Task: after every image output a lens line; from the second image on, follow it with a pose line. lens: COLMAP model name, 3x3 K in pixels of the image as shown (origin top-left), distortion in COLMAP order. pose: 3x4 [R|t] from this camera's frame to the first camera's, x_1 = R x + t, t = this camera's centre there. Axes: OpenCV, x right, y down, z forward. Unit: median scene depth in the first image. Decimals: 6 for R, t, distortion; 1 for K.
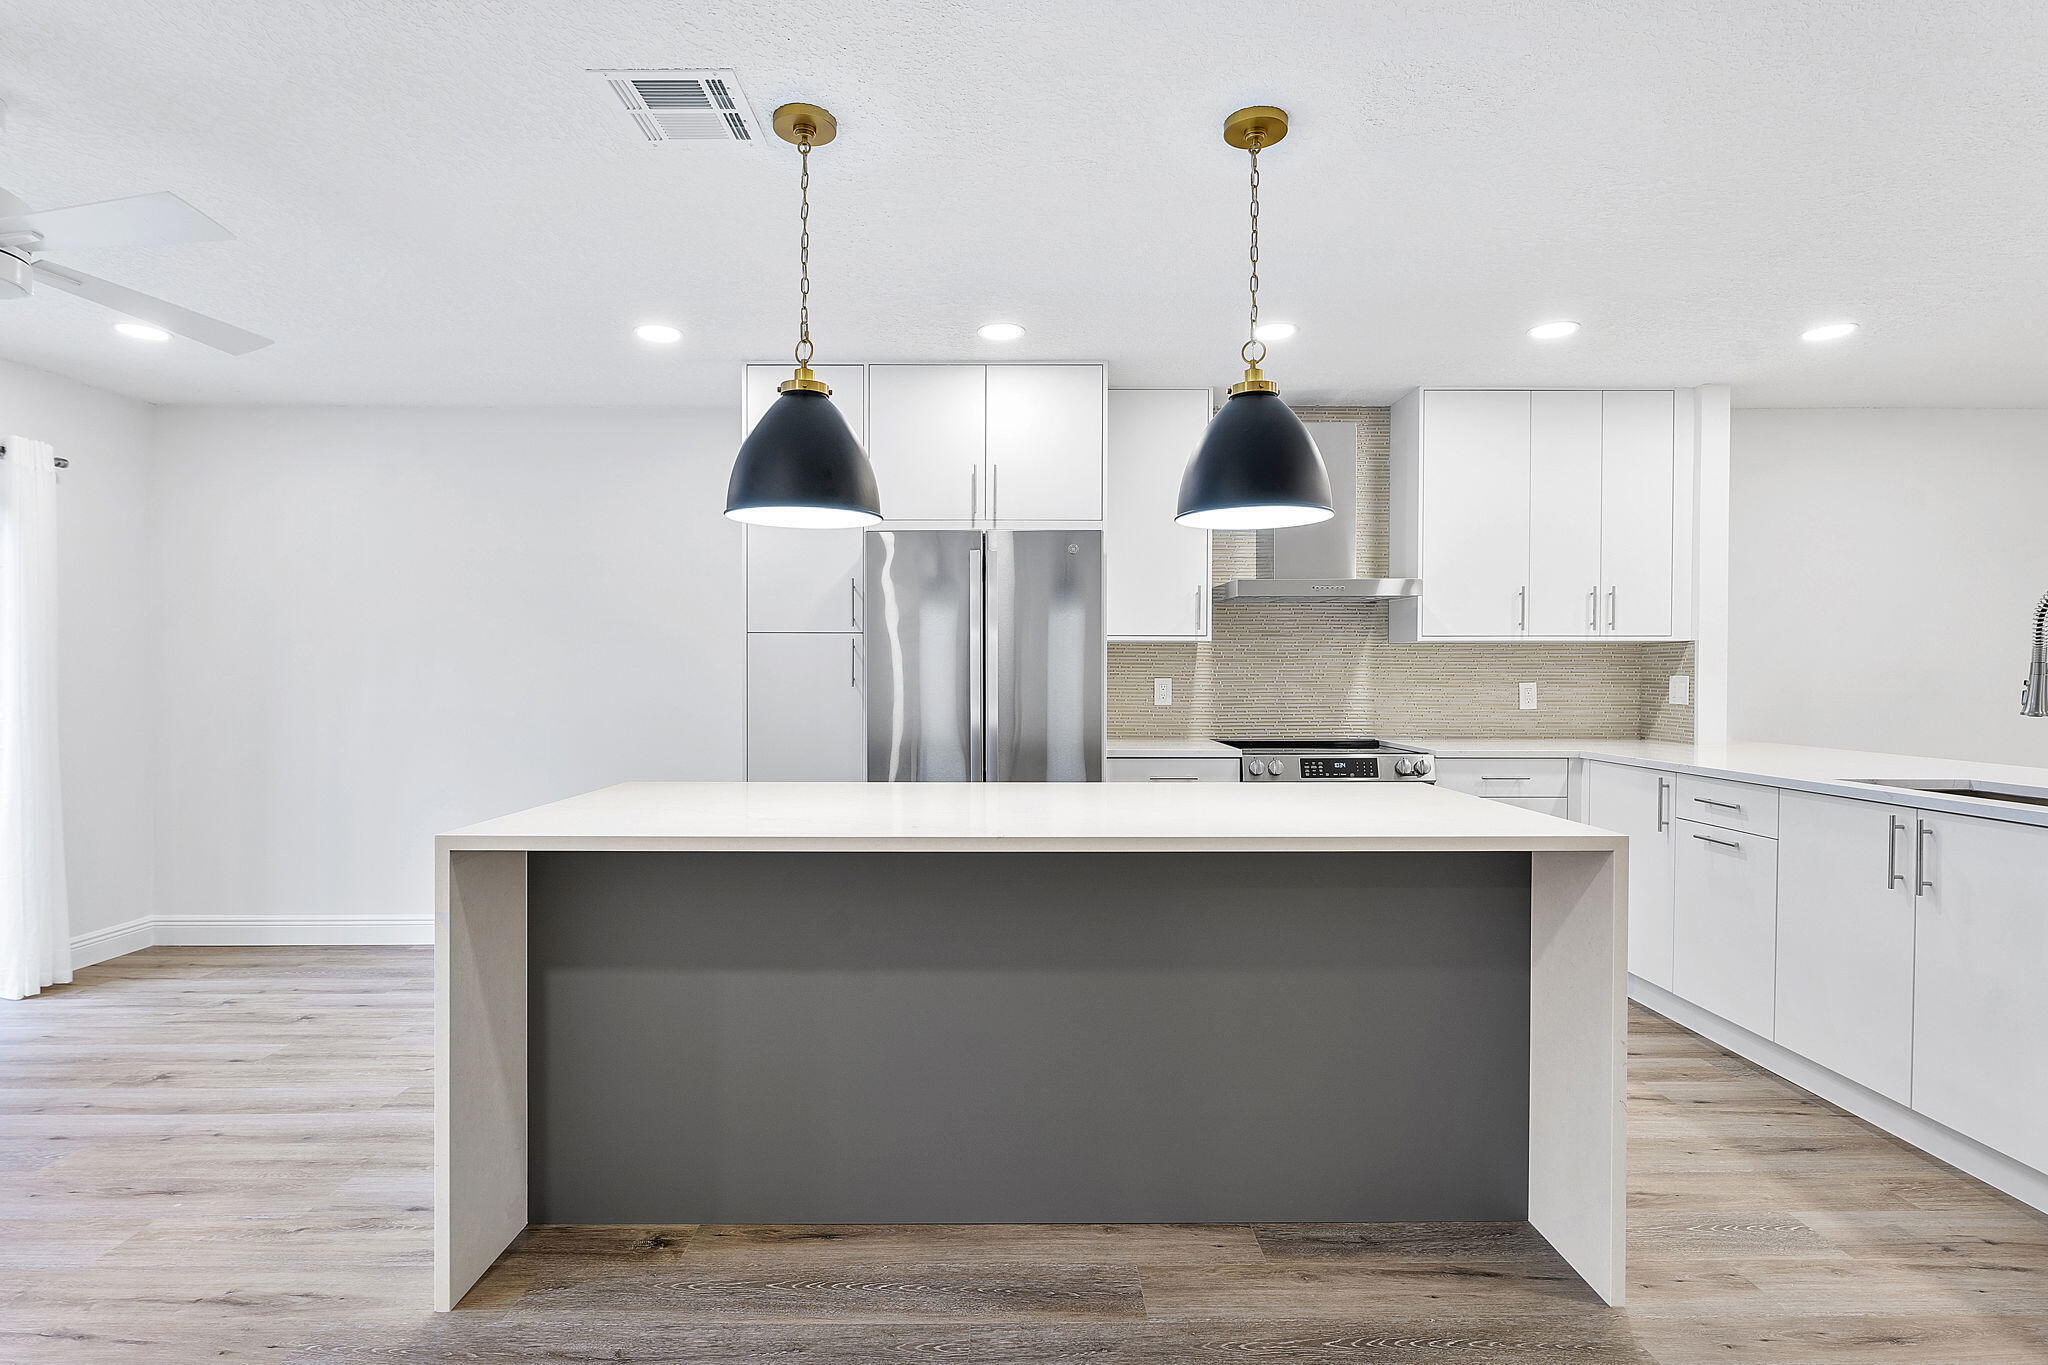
lens RADIAL K [[1000.4, 0, 1024.1], [0, 1000.4, 689.5], [0, 0, 1]] dist [-0.001165, -0.000956]
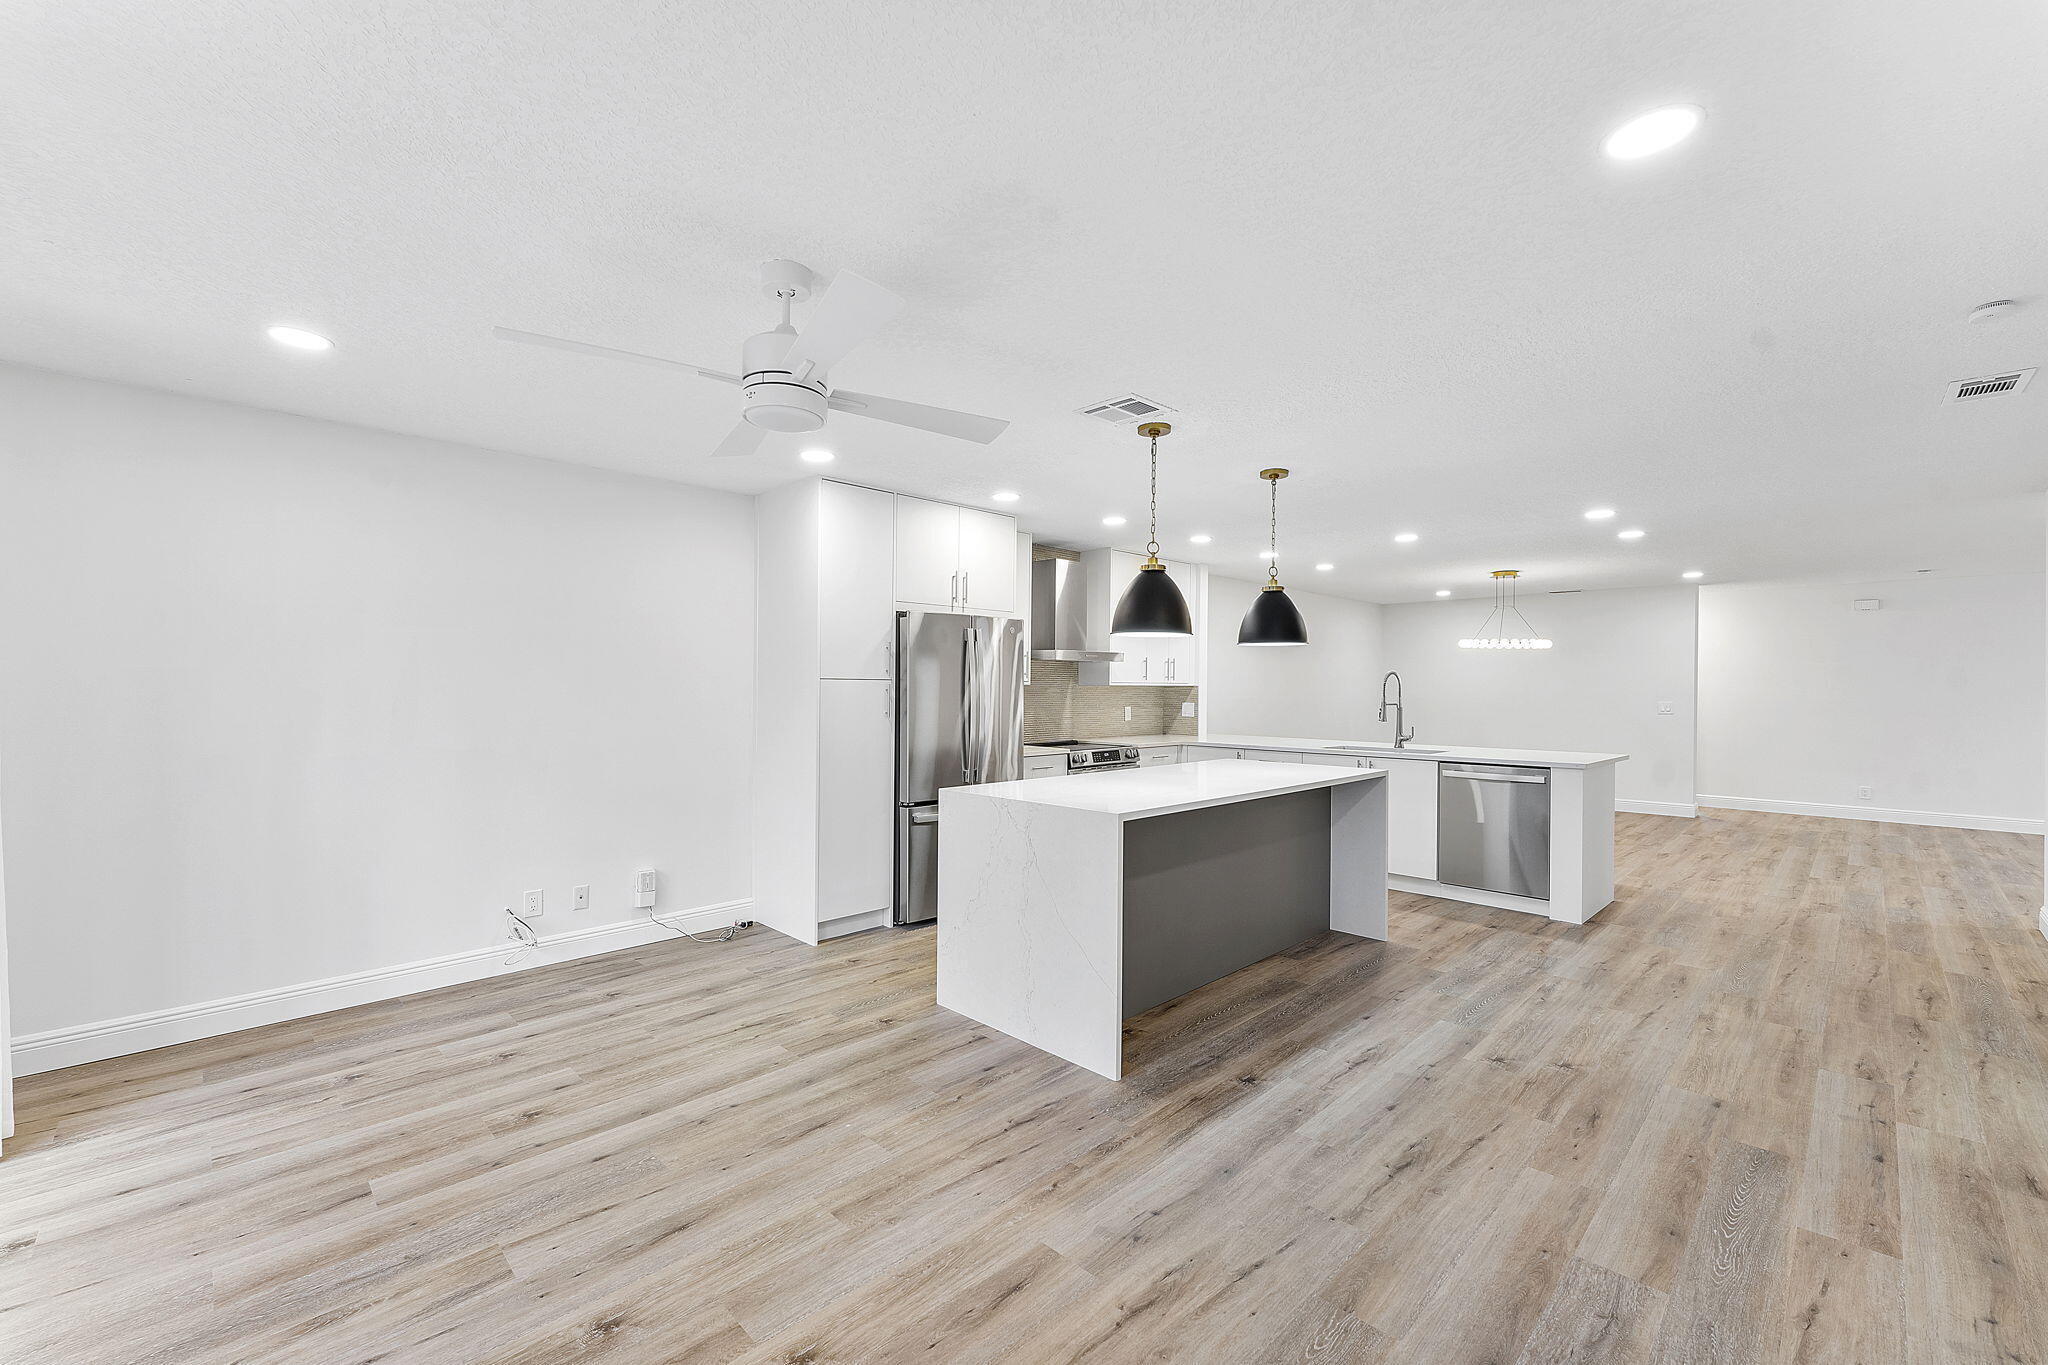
lens RADIAL K [[836.3, 0, 1016.1], [0, 836.3, 693.4], [0, 0, 1]] dist [0.001382, 0.000203]
pose [[0.717433, -0.001419, 0.696626, -0.805589], [0.003367, 0.999993, -0.001430, -0.032108], [-0.696619, 0.003371, 0.717433, 0.021976]]
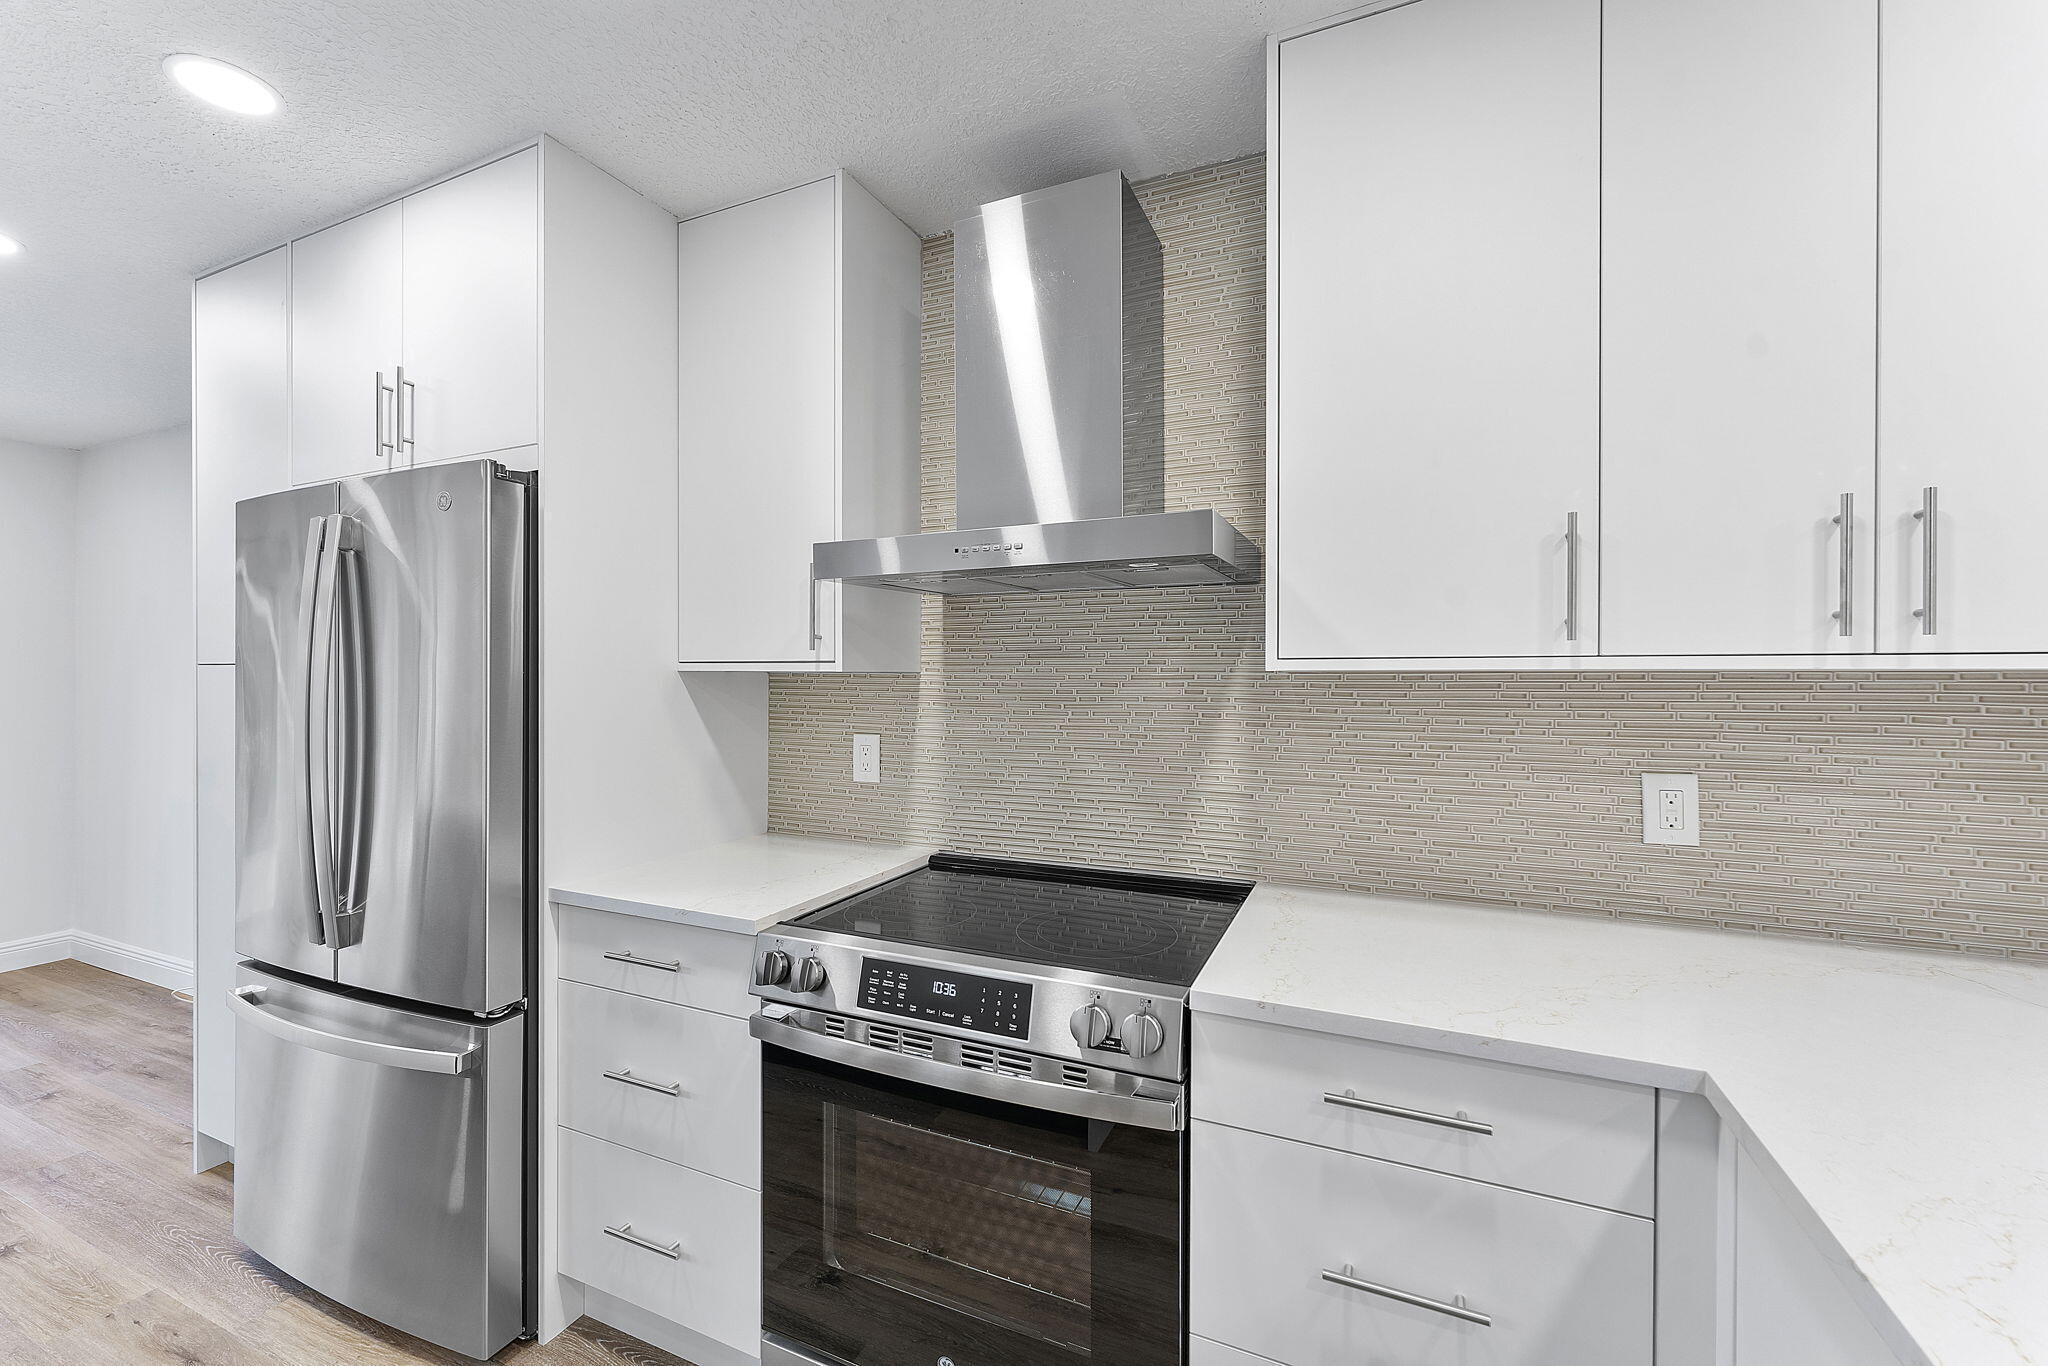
lens RADIAL K [[836.3, 0, 1010.2], [0, 836.3, 678.4], [0, 0, 1]] dist [0.001382, 0.000203]
pose [[0.909081, 0.001745, -0.416615, 0.444730], [-0.007978, 0.999881, -0.013219, -0.040655], [0.416542, 0.015340, 0.908987, 0.658114]]
